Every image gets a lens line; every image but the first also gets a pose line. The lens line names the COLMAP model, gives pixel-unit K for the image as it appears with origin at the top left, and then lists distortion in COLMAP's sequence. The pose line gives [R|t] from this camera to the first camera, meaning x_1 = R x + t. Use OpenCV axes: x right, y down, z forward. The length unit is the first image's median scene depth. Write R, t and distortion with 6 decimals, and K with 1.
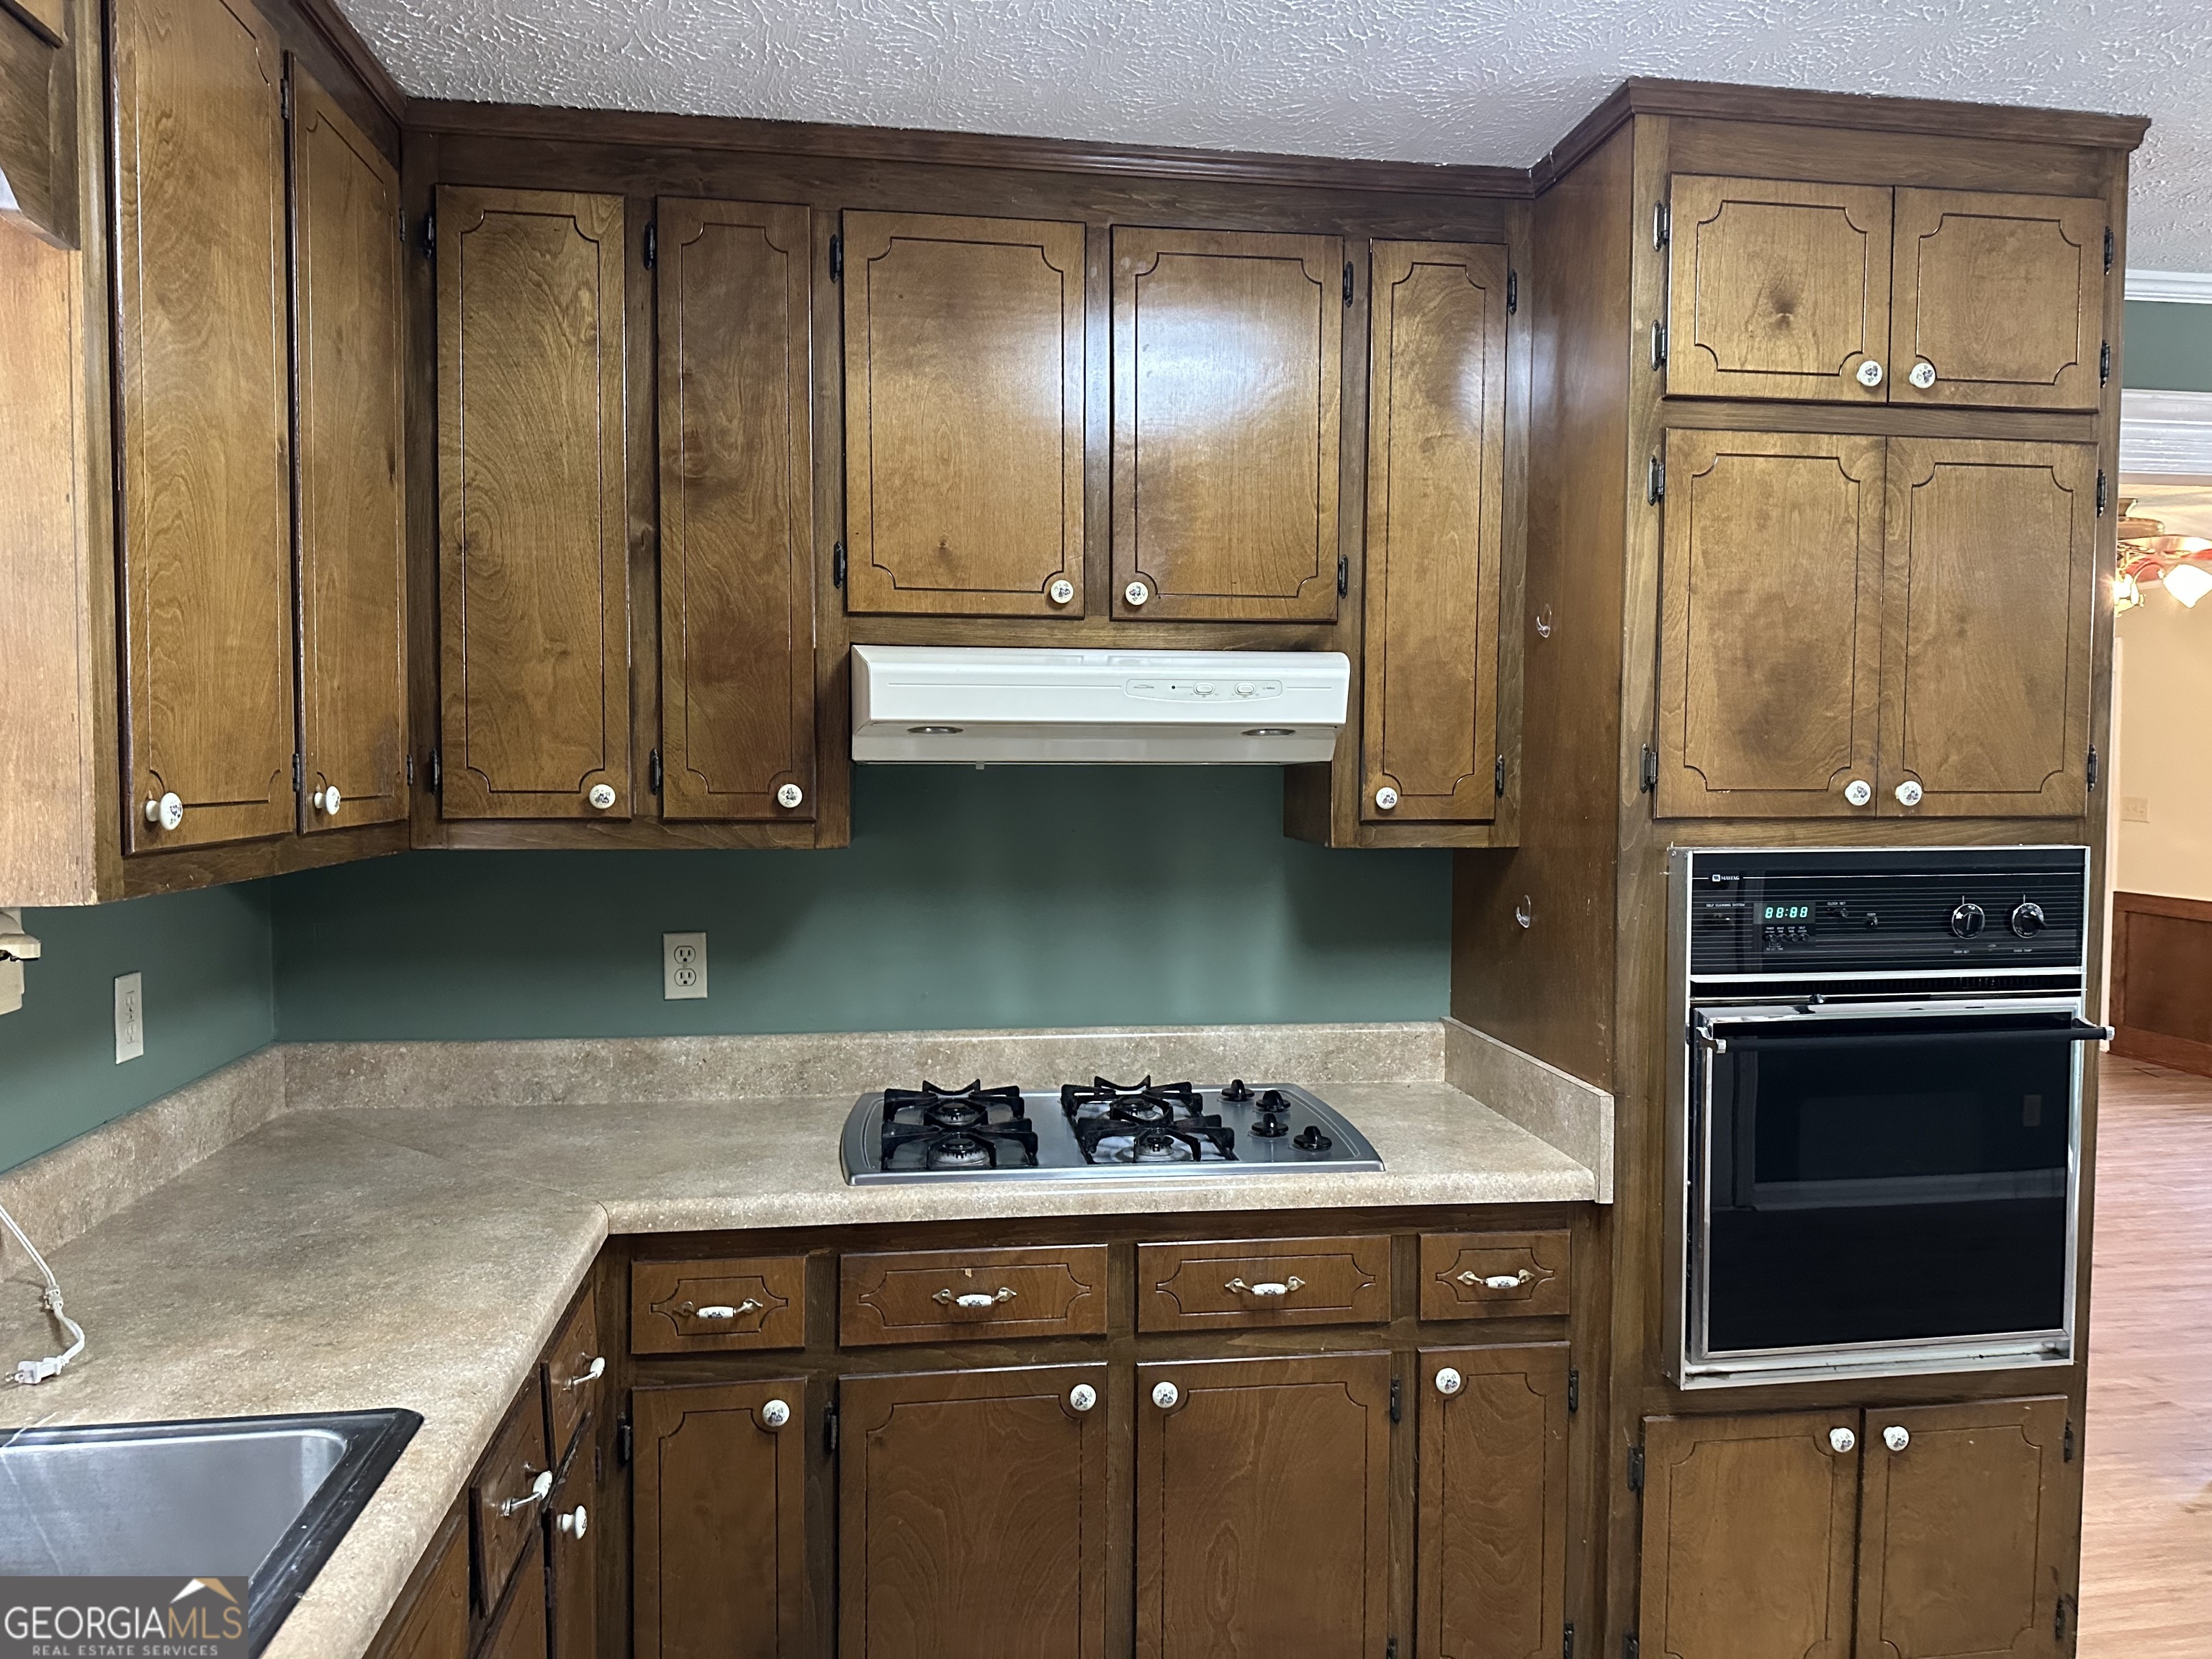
lens RADIAL K [[1522.3, 0, 1106.0], [0, 1522.3, 829.5], [0, 0, 1]] dist [0.109681, -0.152744]
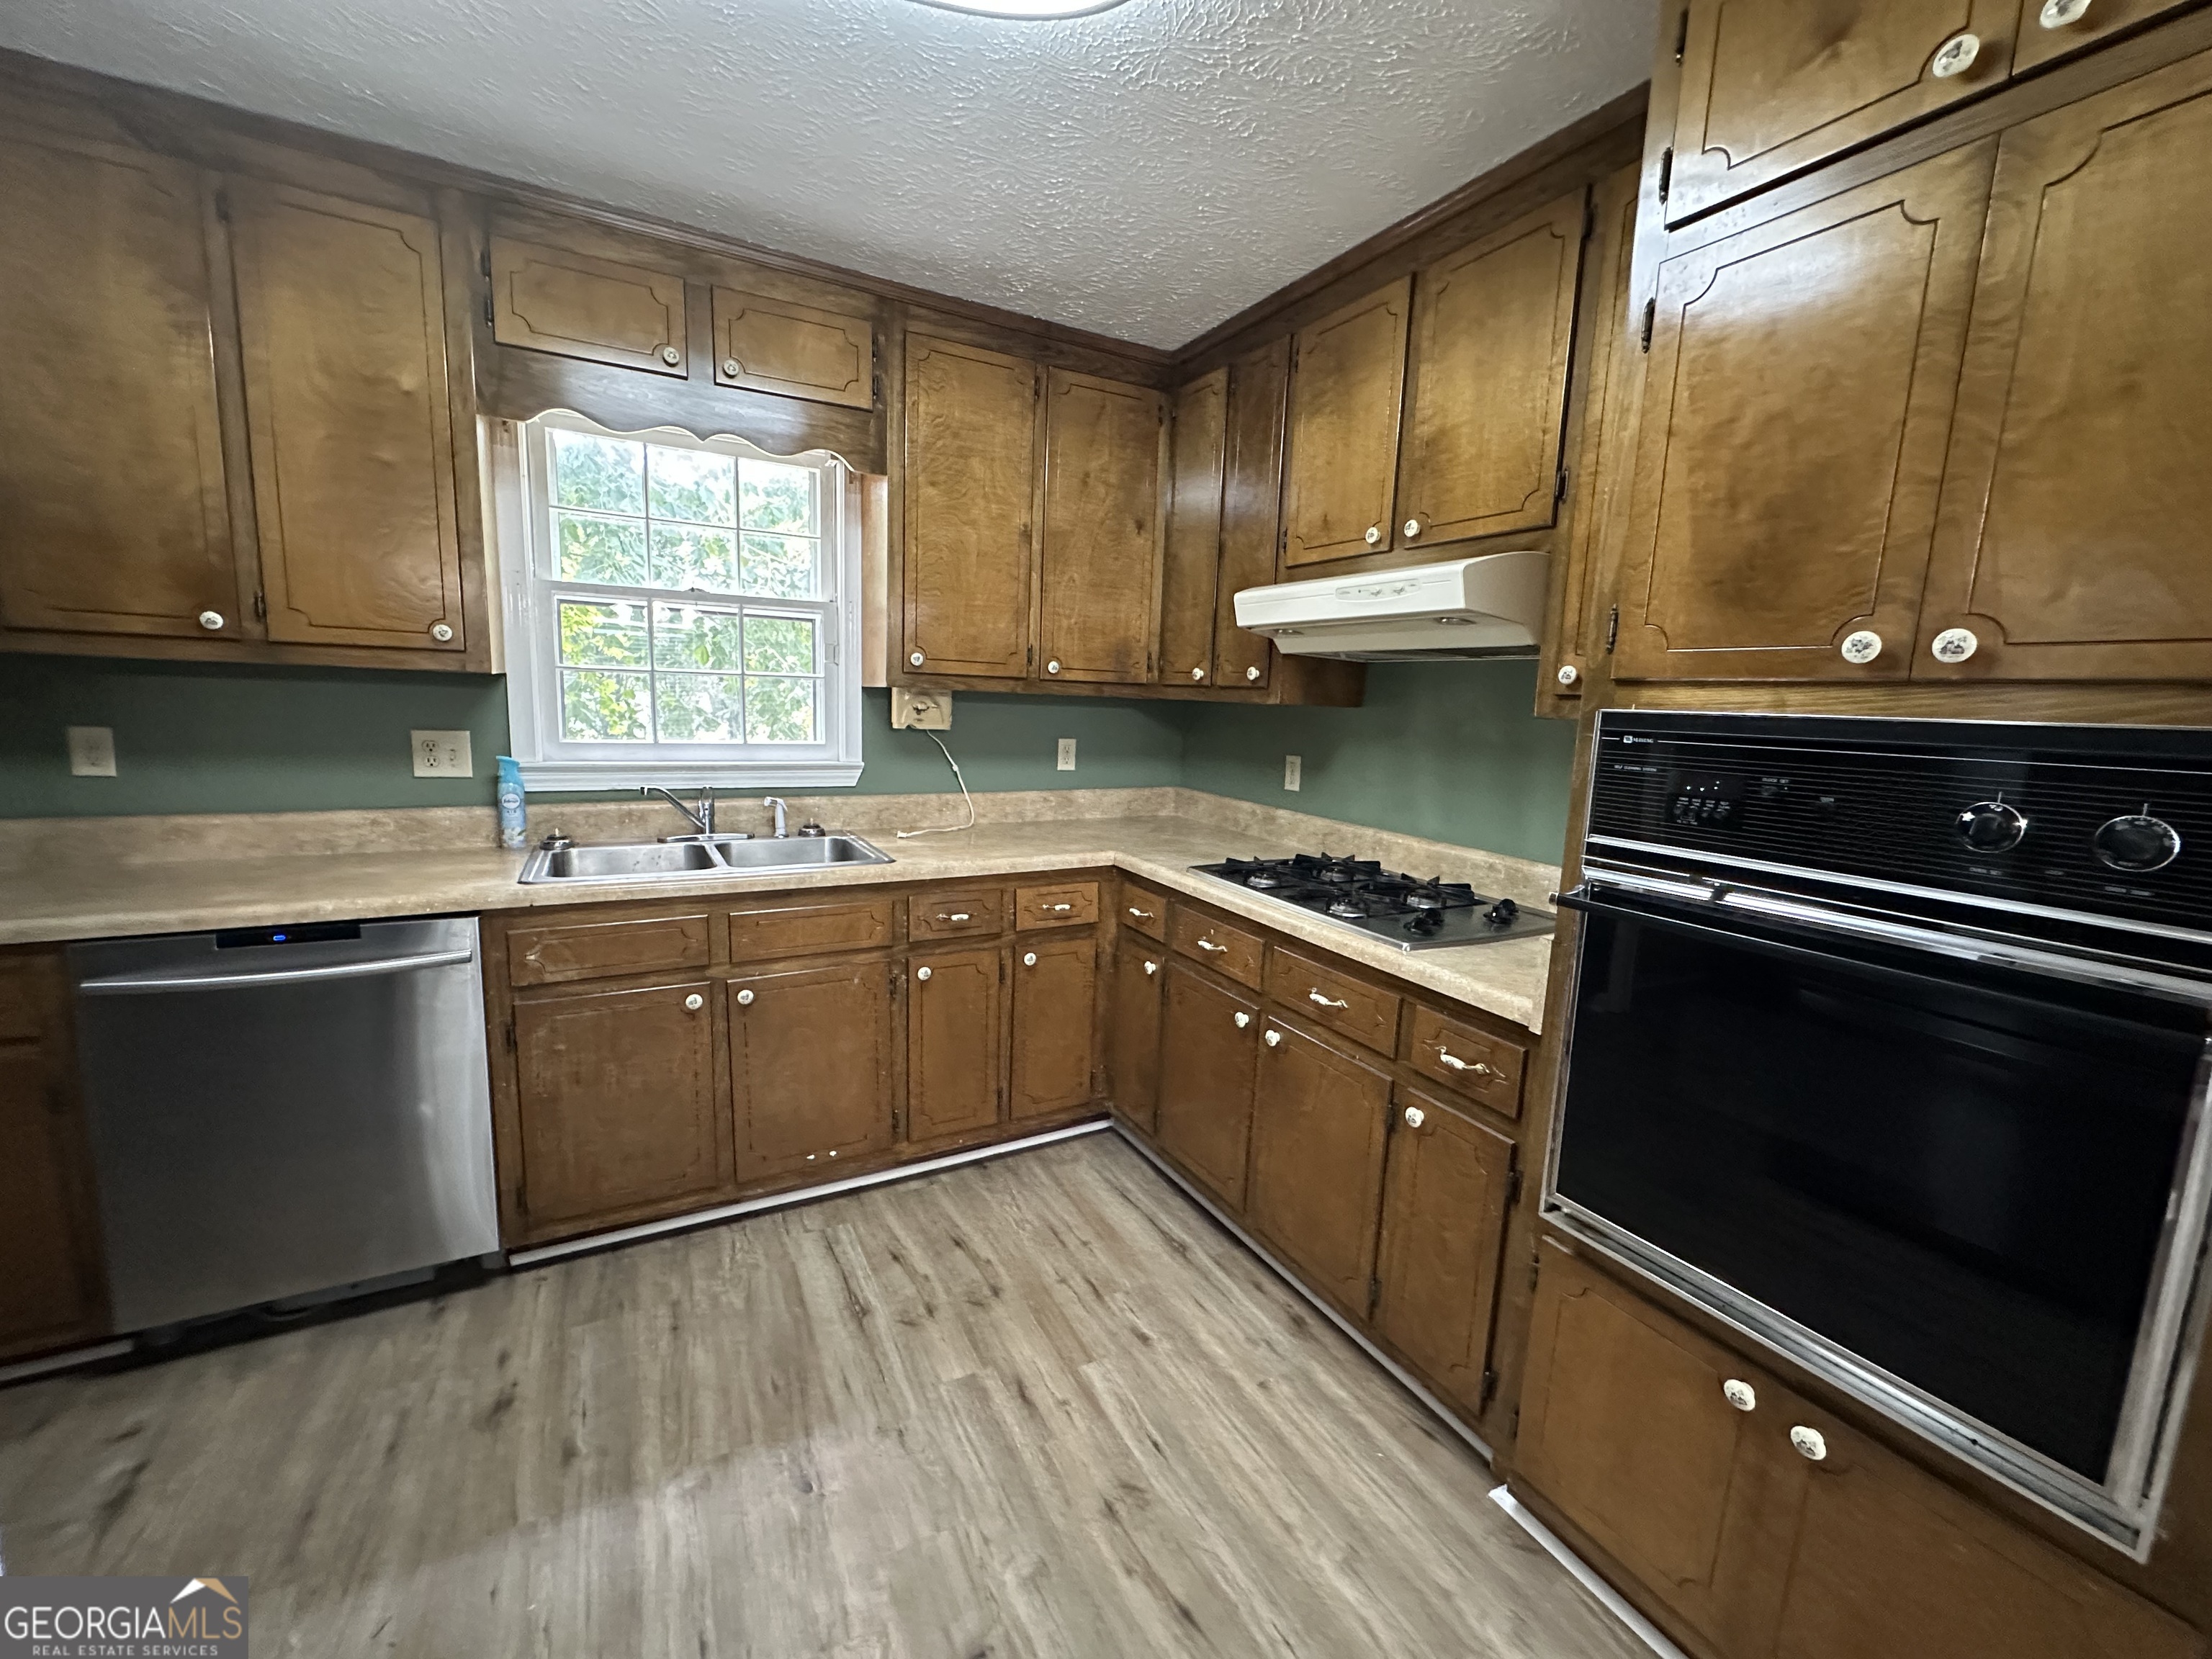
lens RADIAL K [[878.6, 0, 1106.0], [0, 878.6, 829.5], [0, 0, 1]] dist [0.003442, -0.000047]
pose [[0.354931, 0.152754, -0.922329, 0.773083], [-0.080742, 0.987884, 0.132540, 0.039455], [0.931400, 0.027428, 0.362964, 0.480435]]
